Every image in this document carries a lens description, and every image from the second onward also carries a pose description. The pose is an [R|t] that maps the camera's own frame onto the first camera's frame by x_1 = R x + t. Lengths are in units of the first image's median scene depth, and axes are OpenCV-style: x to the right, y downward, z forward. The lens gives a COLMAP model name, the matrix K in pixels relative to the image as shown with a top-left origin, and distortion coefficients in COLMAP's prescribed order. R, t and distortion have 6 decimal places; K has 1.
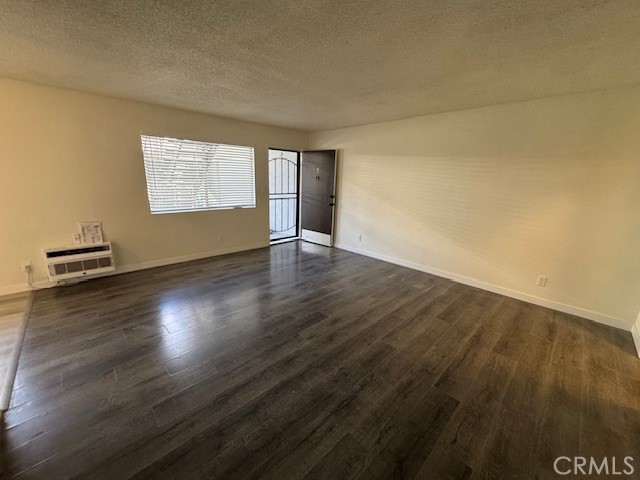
lens RADIAL K [[254.5, 0, 320.0], [0, 254.5, 240.0], [0, 0, 1]] dist [-0.007846, -0.000021]
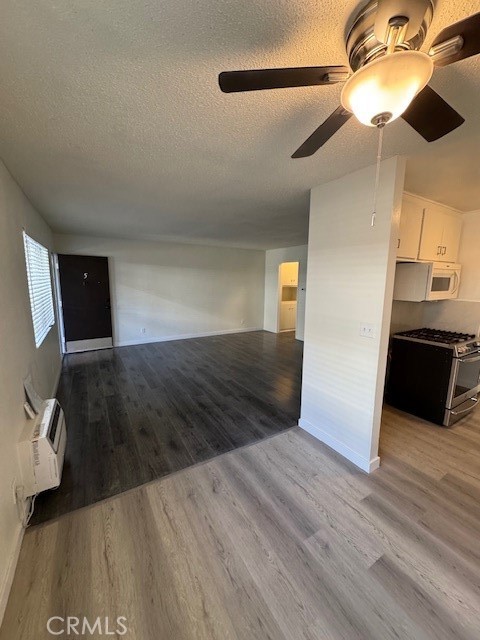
lens RADIAL K [[254.5, 0, 240.0], [0, 254.5, 320.0], [0, 0, 1]] dist [-0.007846, -0.000021]
pose [[0.224591, -0.184322, 0.956862, -1.182837], [0.231478, 0.963932, 0.131353, -0.143652], [-0.946560, 0.191992, 0.259157, 0.318963]]
